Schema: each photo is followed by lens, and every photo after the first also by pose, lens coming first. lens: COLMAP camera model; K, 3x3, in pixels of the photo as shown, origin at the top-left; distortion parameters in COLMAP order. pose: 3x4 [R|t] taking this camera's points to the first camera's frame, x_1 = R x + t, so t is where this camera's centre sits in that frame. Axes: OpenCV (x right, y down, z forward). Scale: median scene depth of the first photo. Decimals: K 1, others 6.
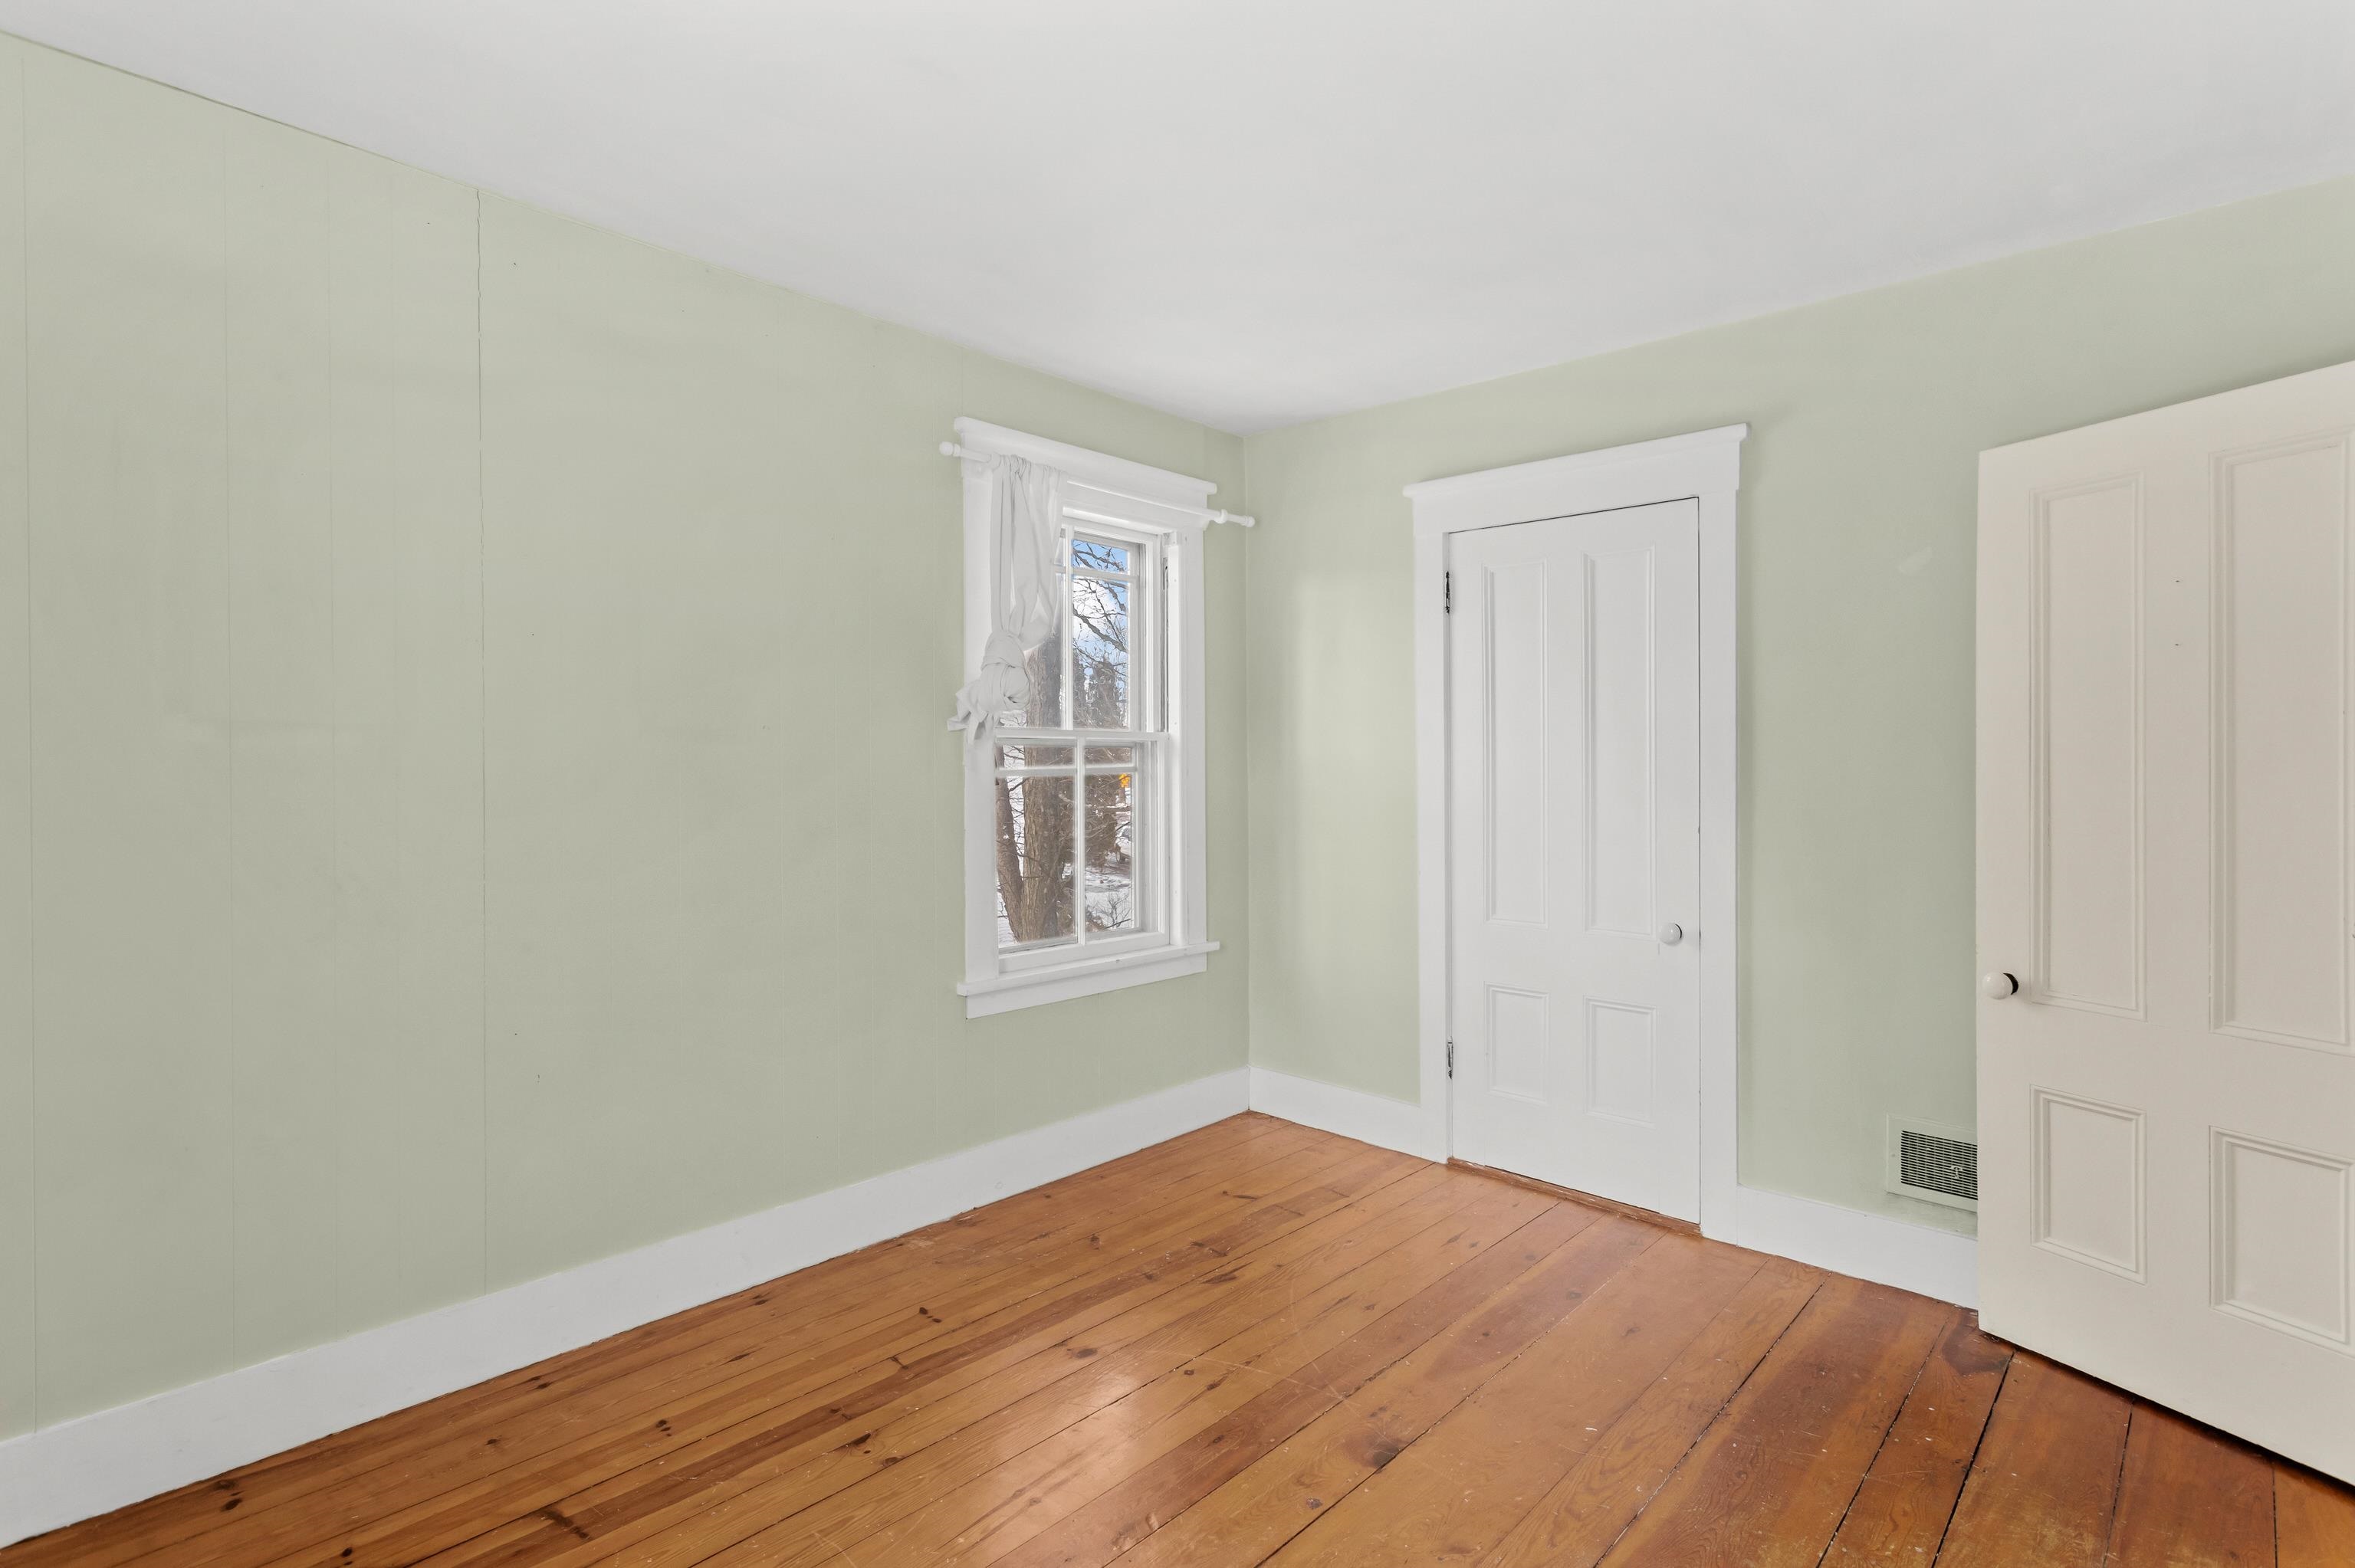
lens RADIAL K [[1152.9, 0, 1185.9], [0, 1152.9, 769.0], [0, 0, 1]] dist [-0.001978, -0.000195]
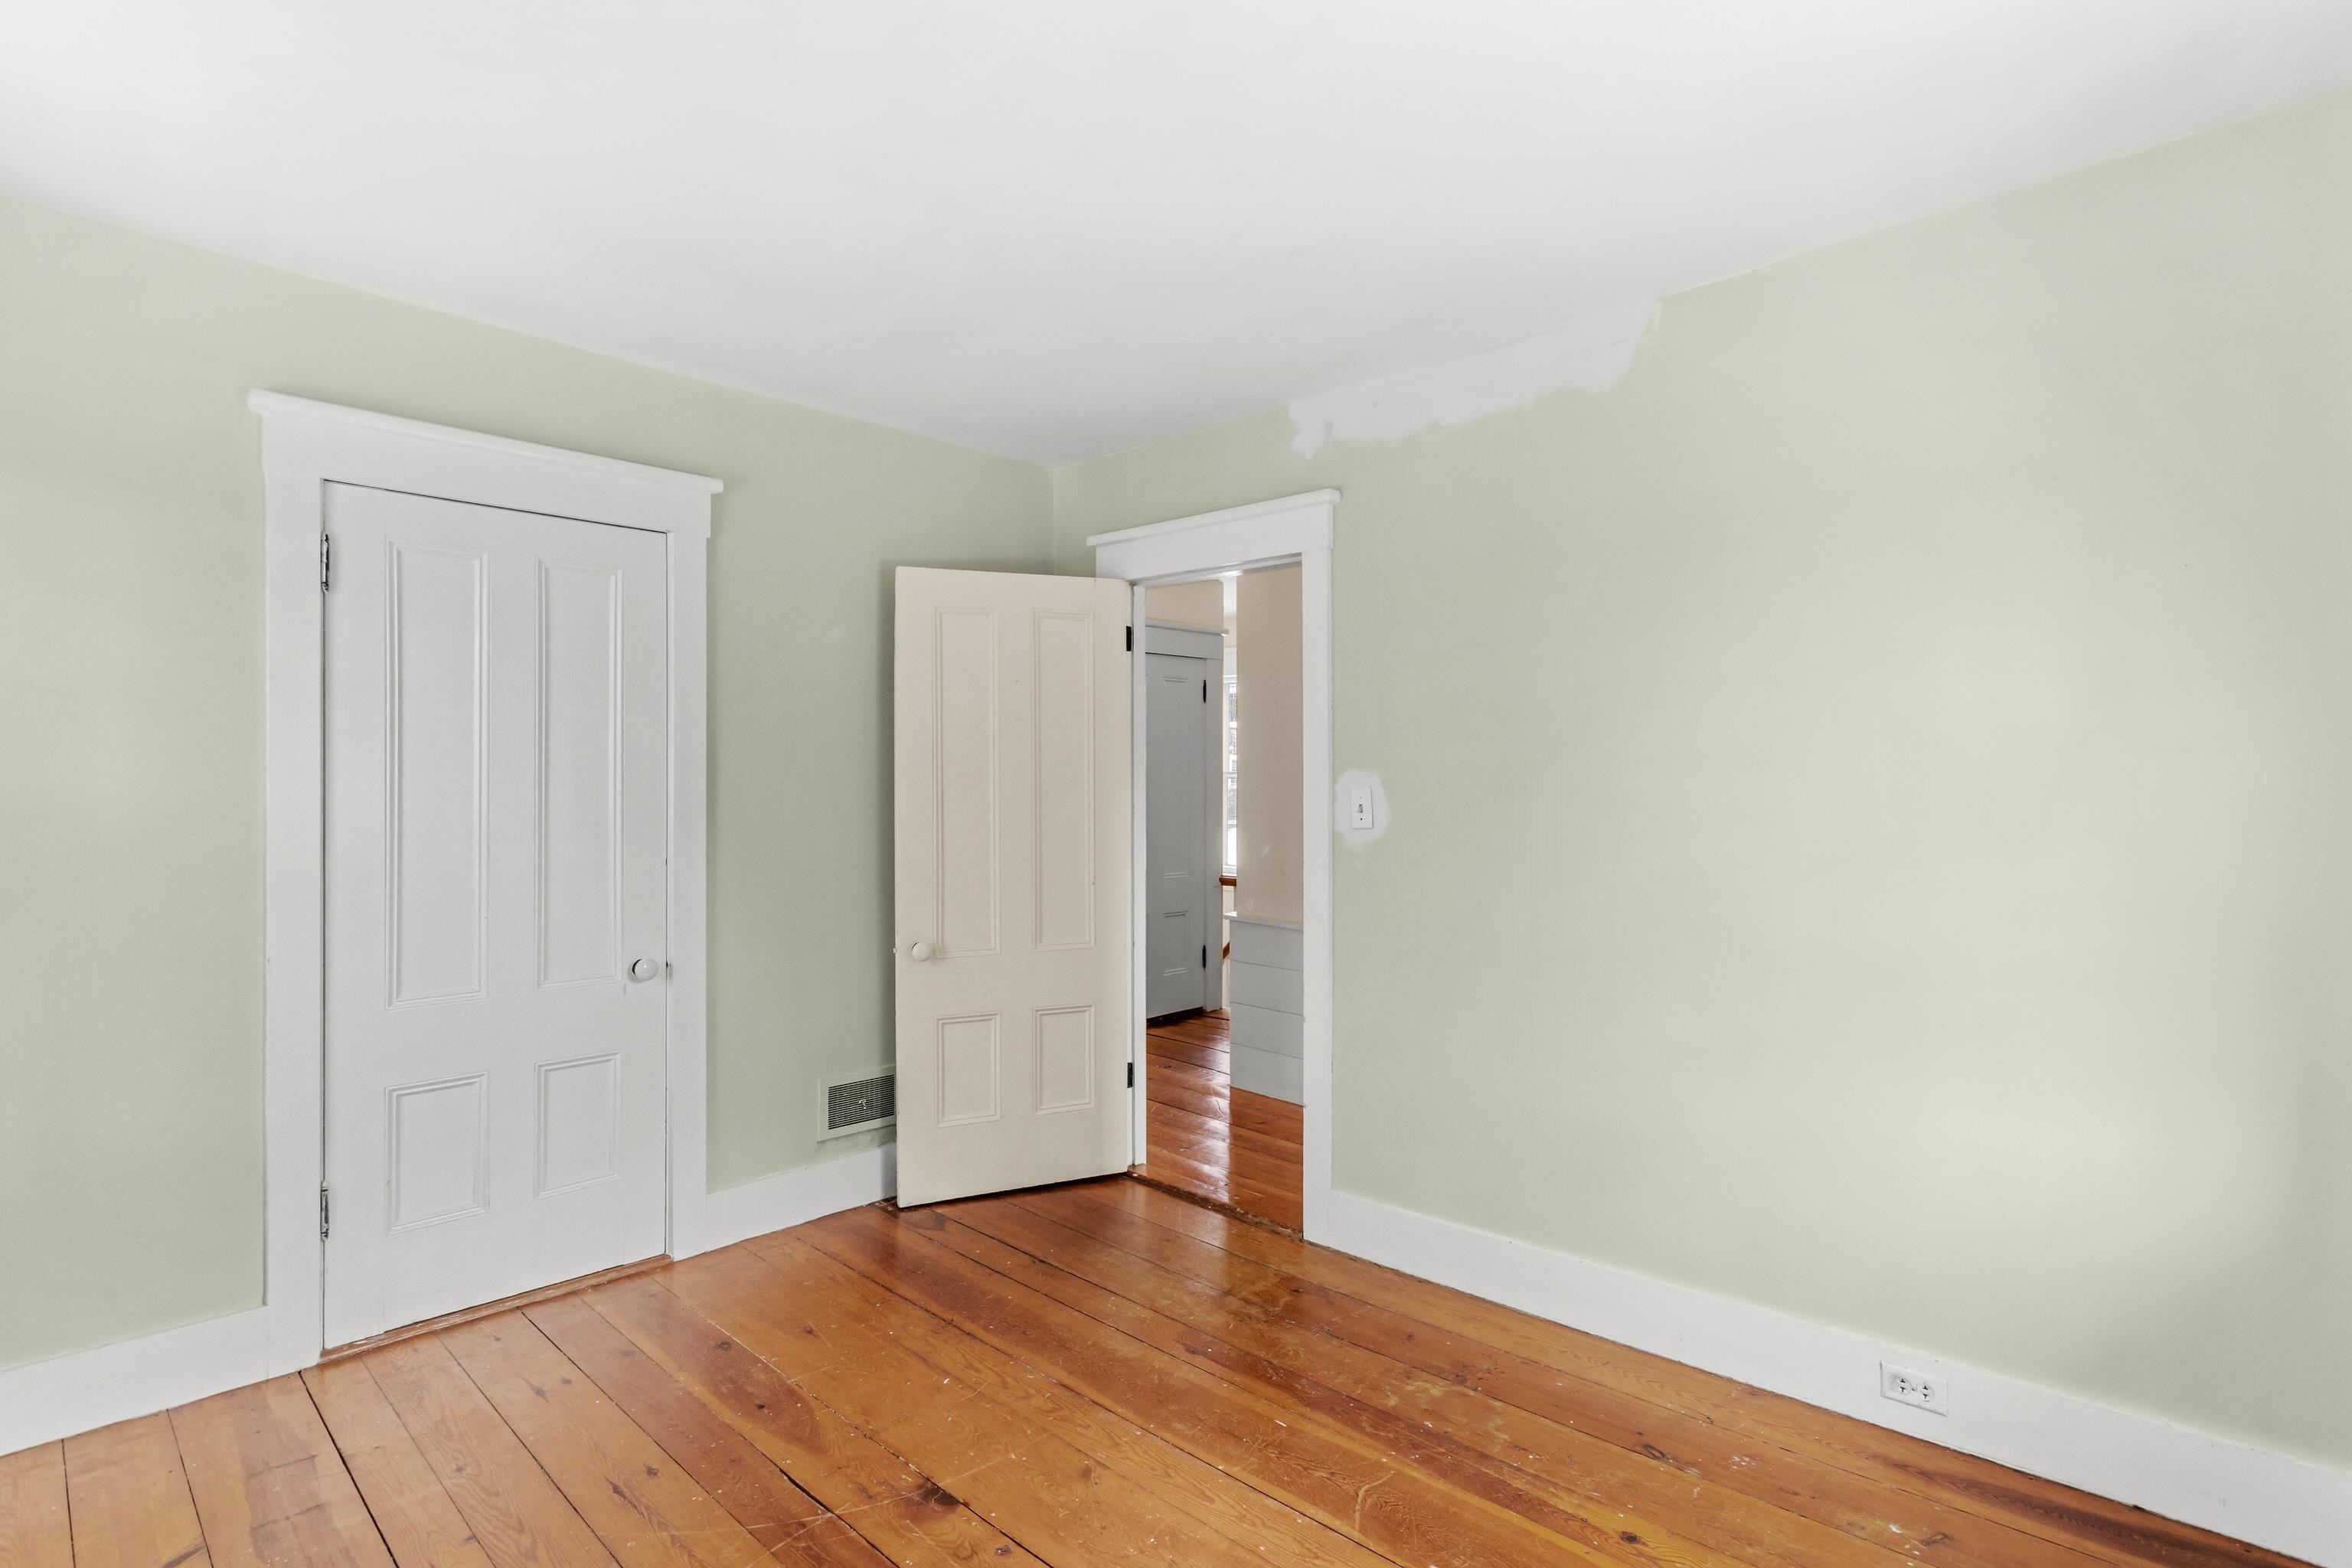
lens RADIAL K [[1151.6, 0, 1180.6], [0, 1151.6, 784.6], [0, 0, 1]] dist [-0.001978, -0.000195]
pose [[0.018930, 0.001299, 0.999820, -0.609588], [0.016575, 0.999861, -0.001613, -0.005598], [-0.999683, 0.016602, 0.018906, 0.579453]]
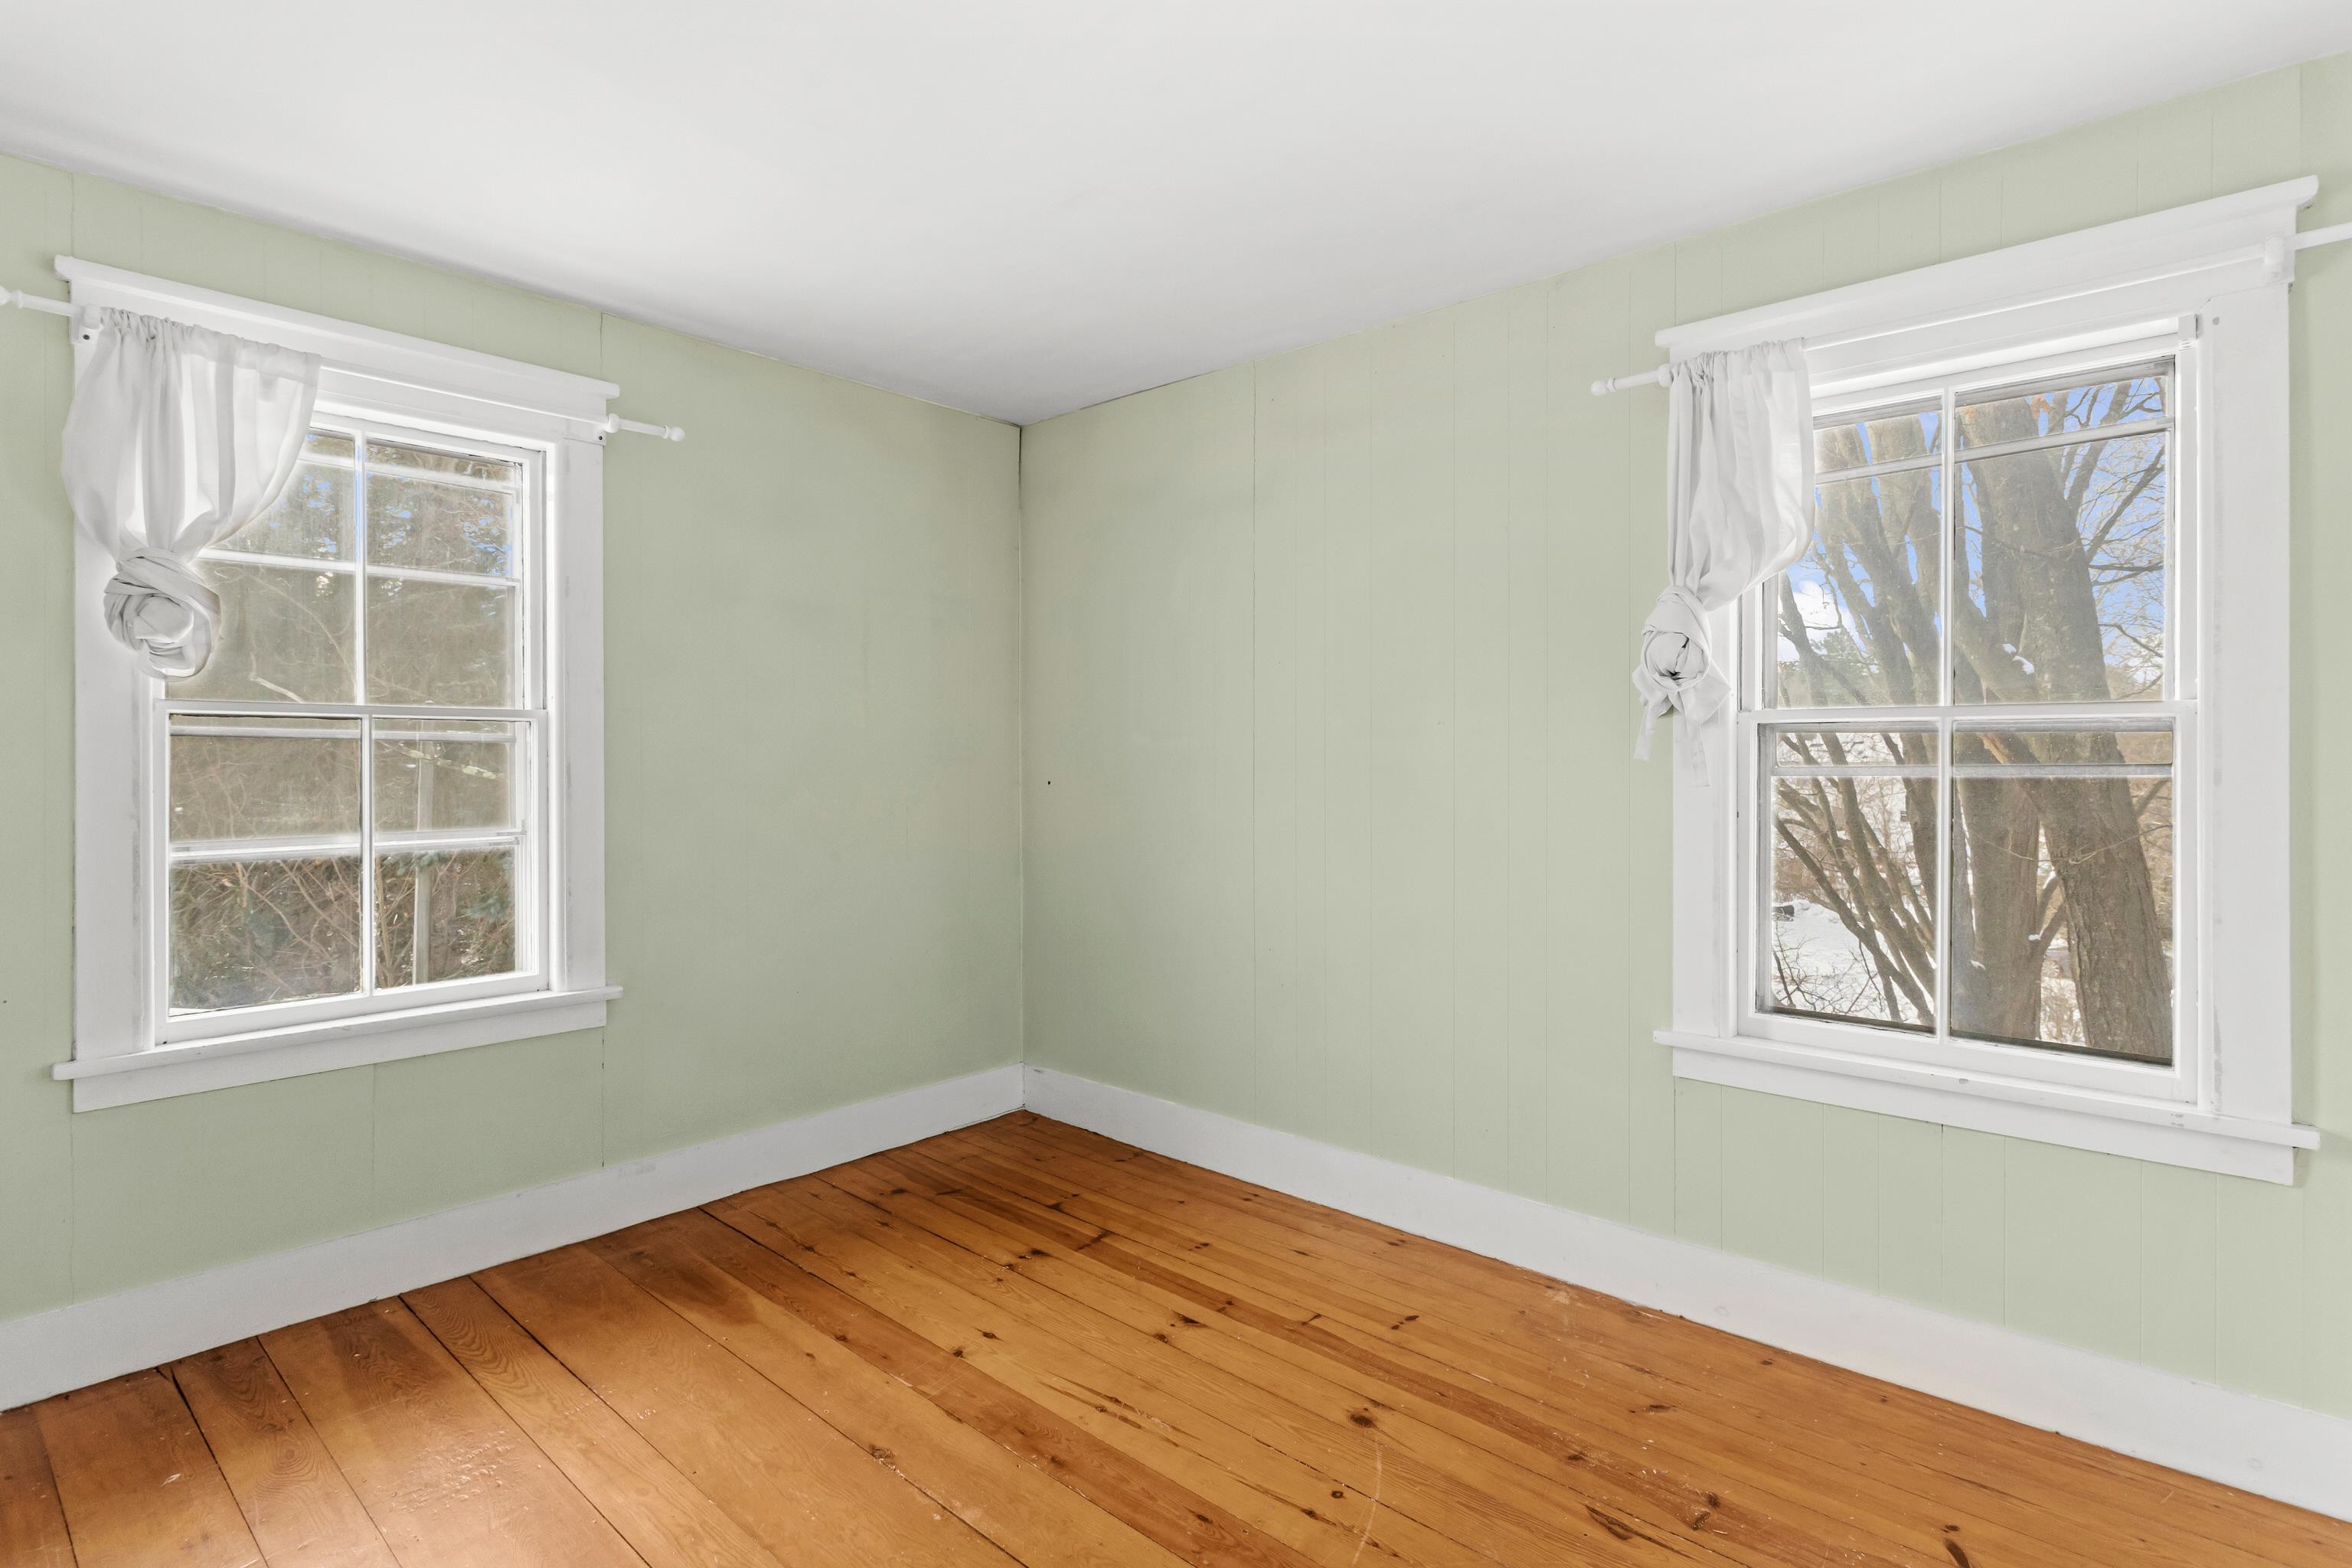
lens RADIAL K [[1151.6, 0, 1179.5], [0, 1151.6, 762.5], [0, 0, 1]] dist [-0.001978, -0.000195]
pose [[0.032359, 0.012582, -0.999397, 0.692112], [-0.012781, 0.999844, 0.012174, -0.009164], [0.999395, 0.012380, 0.032515, 0.720842]]
